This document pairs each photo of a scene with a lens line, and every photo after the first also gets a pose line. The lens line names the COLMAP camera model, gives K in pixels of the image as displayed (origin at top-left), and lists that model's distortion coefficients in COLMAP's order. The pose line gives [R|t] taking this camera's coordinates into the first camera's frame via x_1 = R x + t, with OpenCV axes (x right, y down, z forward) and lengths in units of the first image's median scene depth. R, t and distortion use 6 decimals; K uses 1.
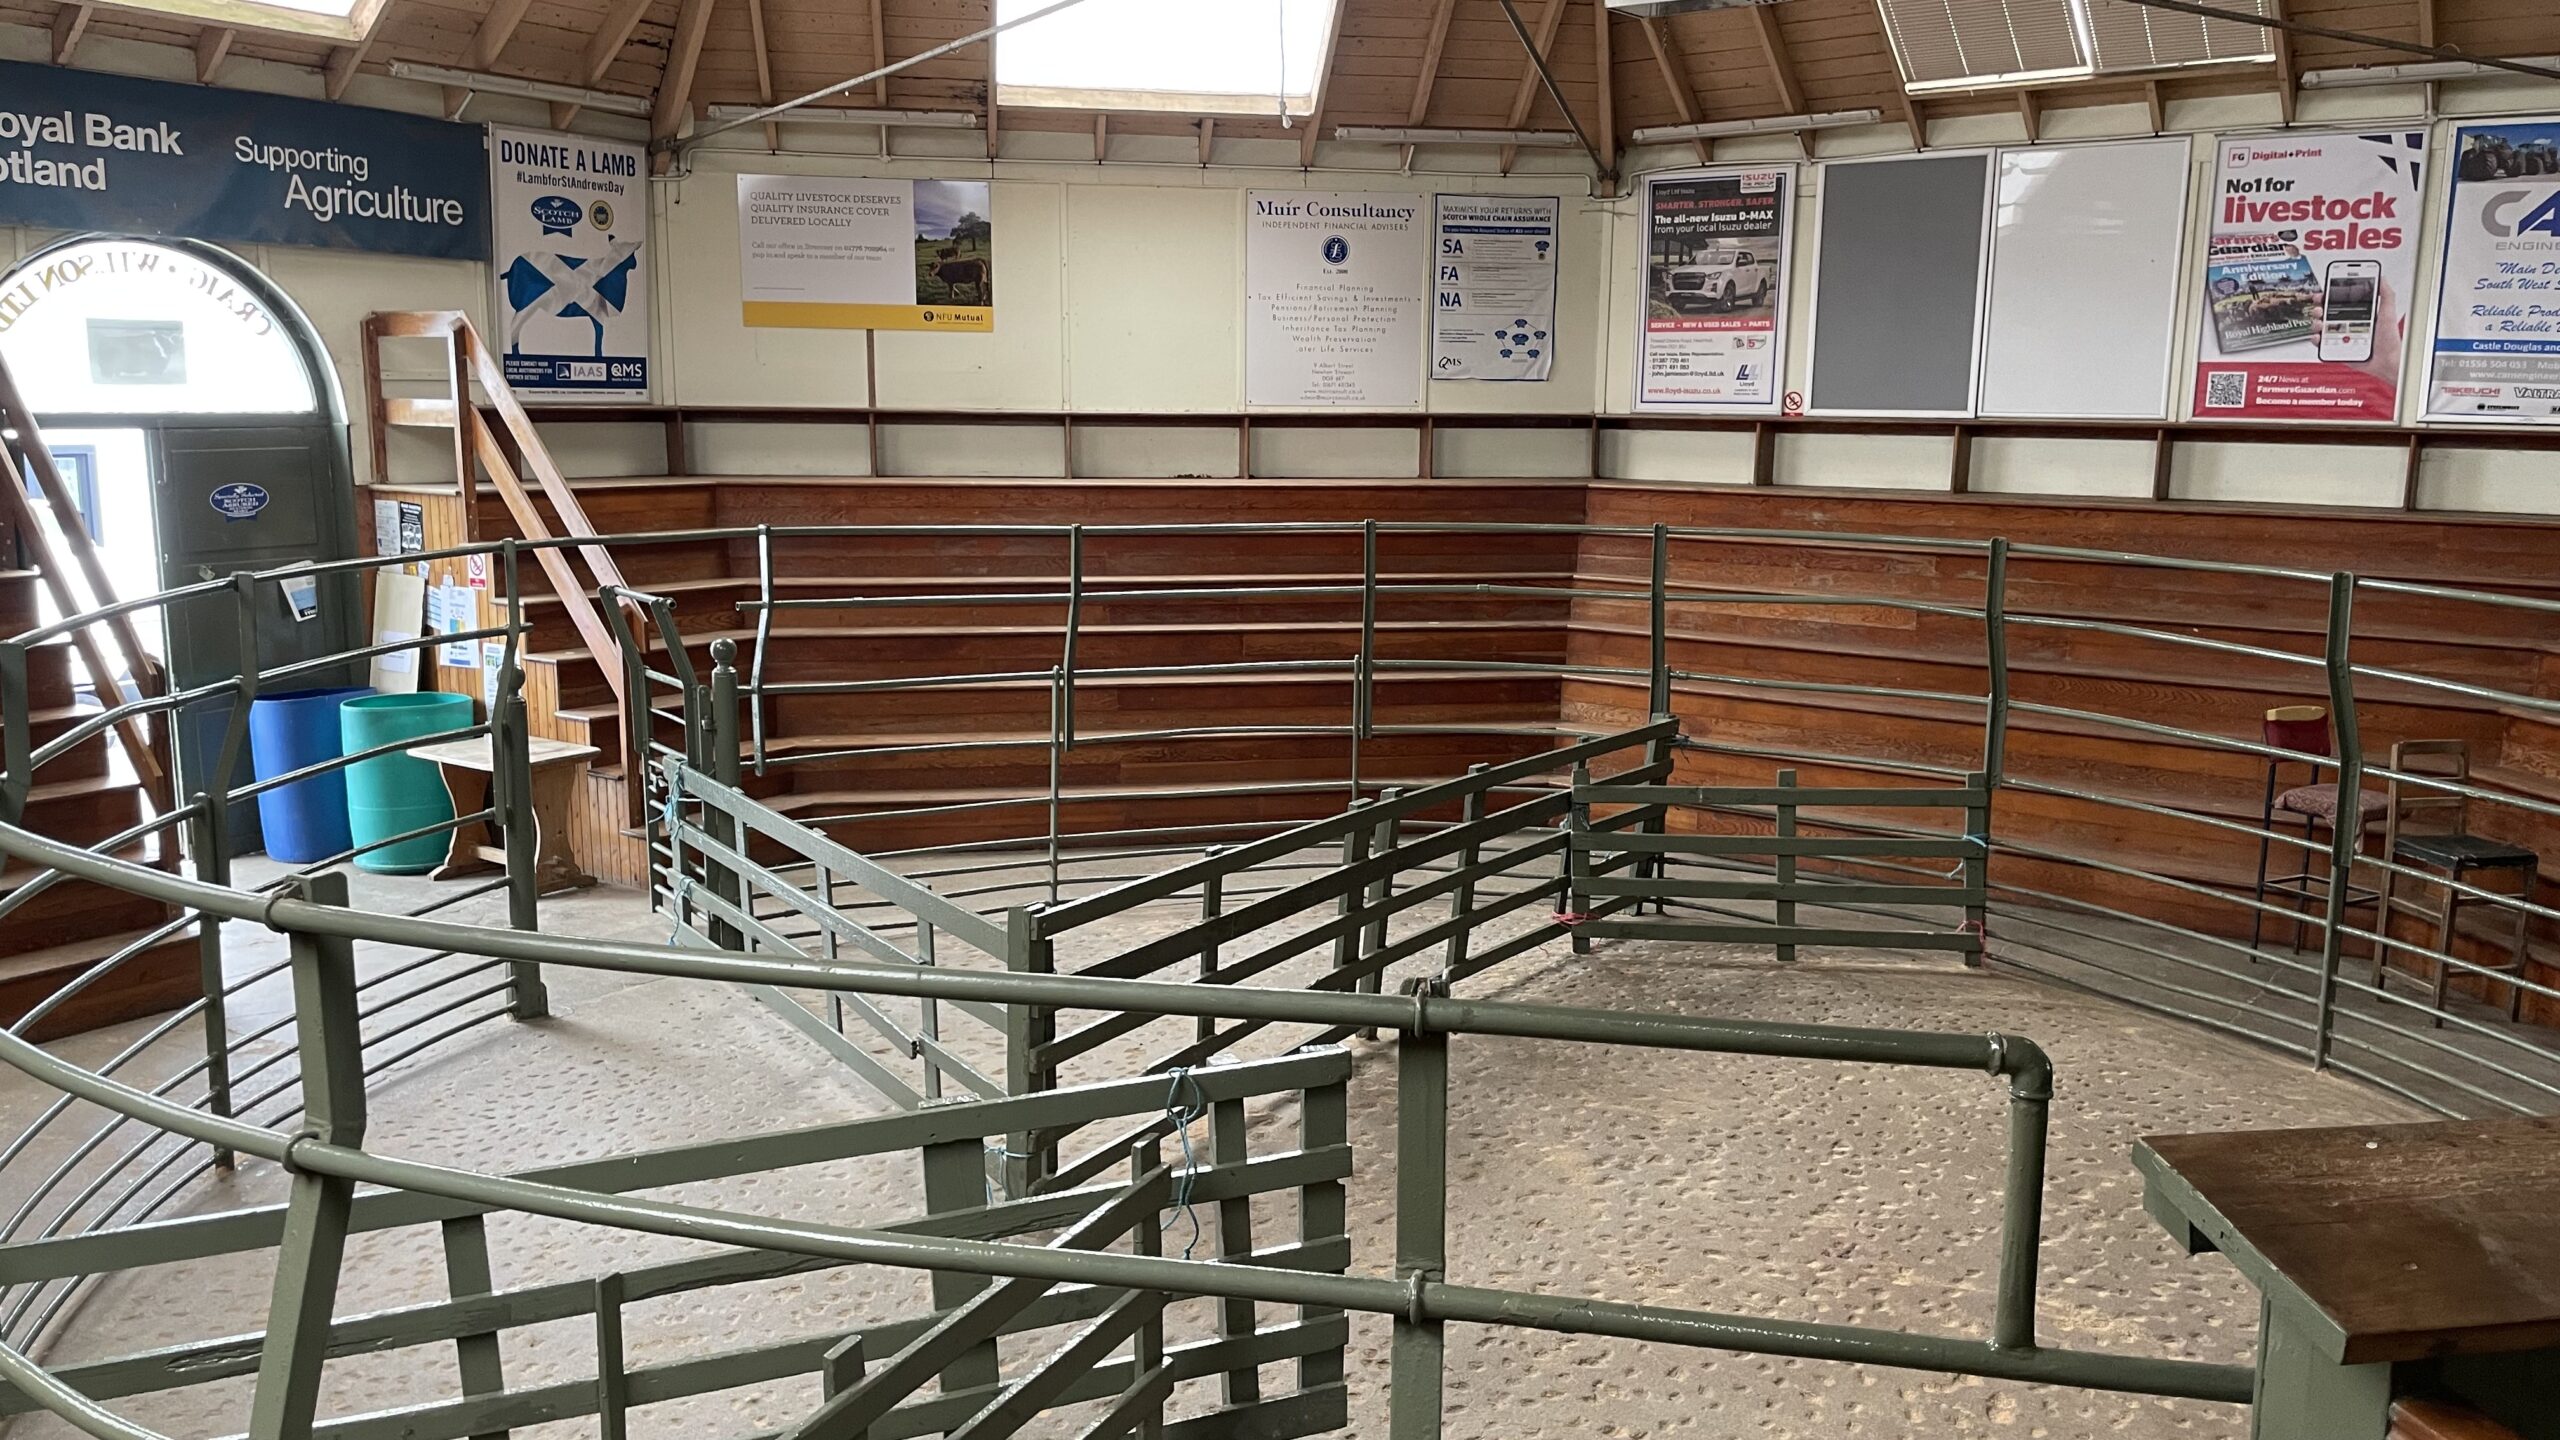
lens RADIAL K [[1906.2, 0, 1280.0], [0, 1906.2, 720.0], [0, 0, 1]] dist [0.096218, -0.140451]
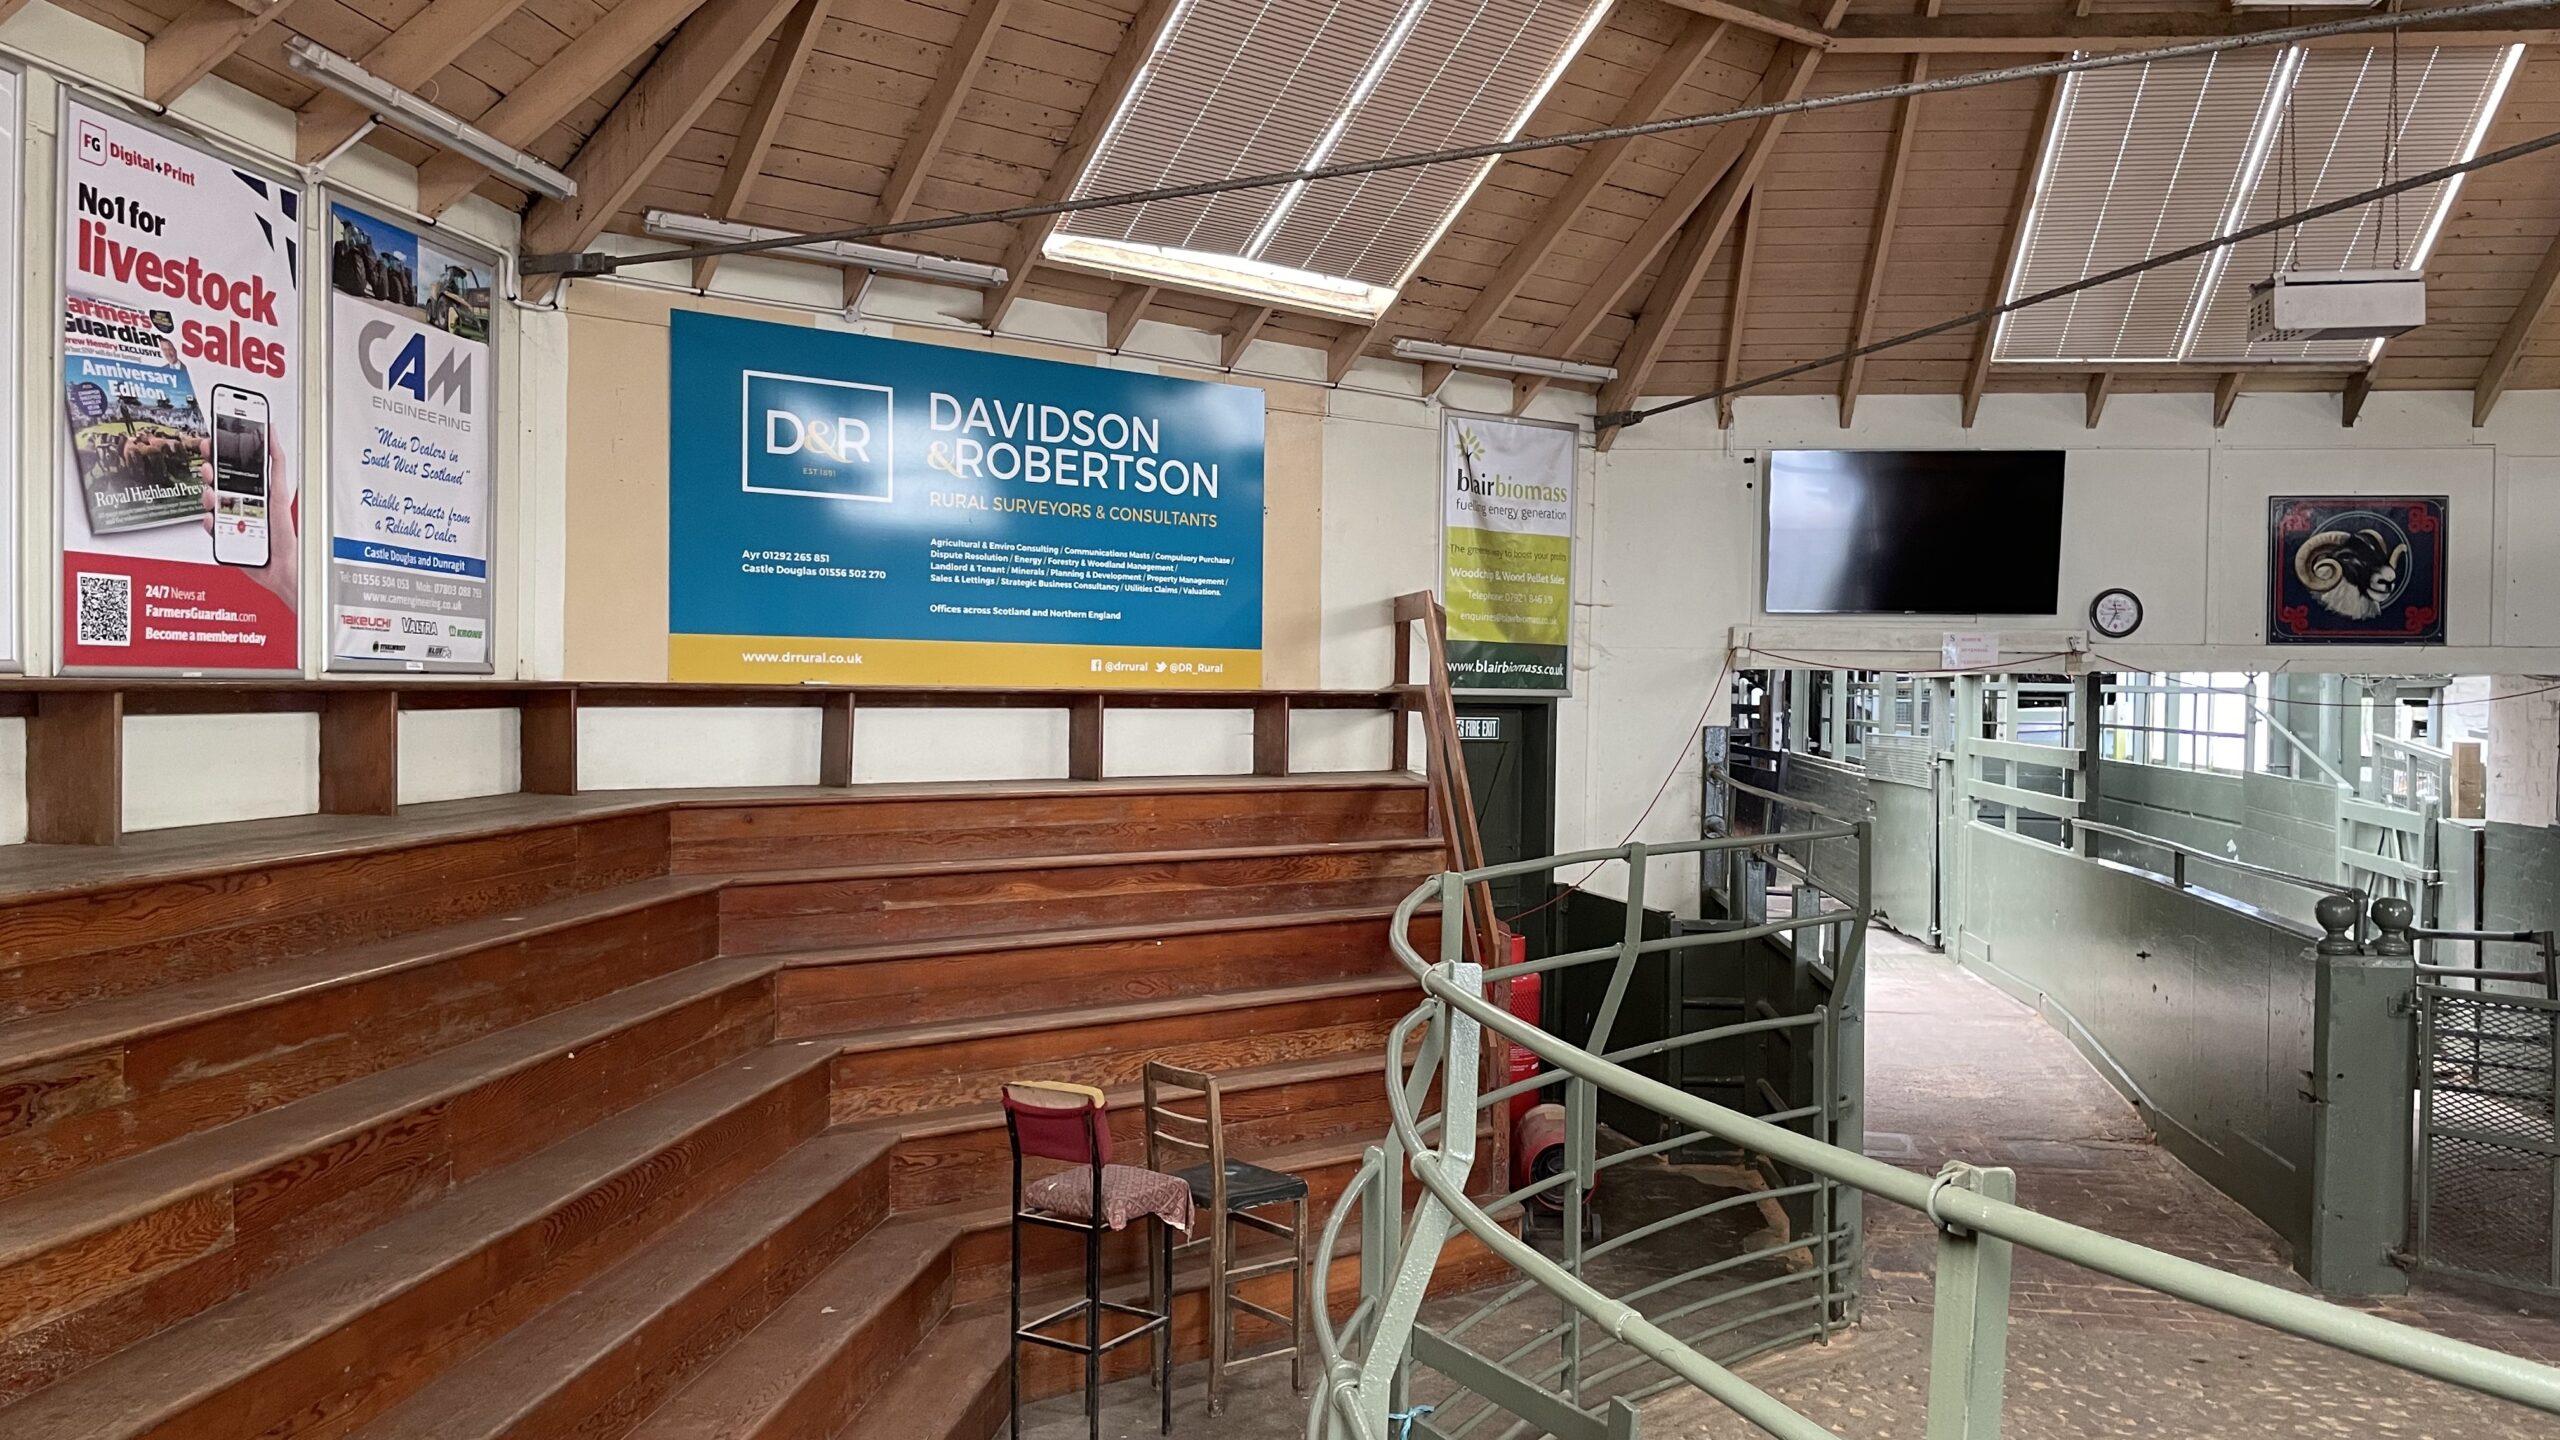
lens RADIAL K [[1906.2, 0, 1280.0], [0, 1906.2, 720.0], [0, 0, 1]] dist [0.096218, -0.140451]
pose [[-0.476699, -0.032853, 0.878453, -0.085195], [0.136643, 0.984386, 0.110966, -0.162617], [-0.868382, 0.172932, -0.464766, 1.009126]]
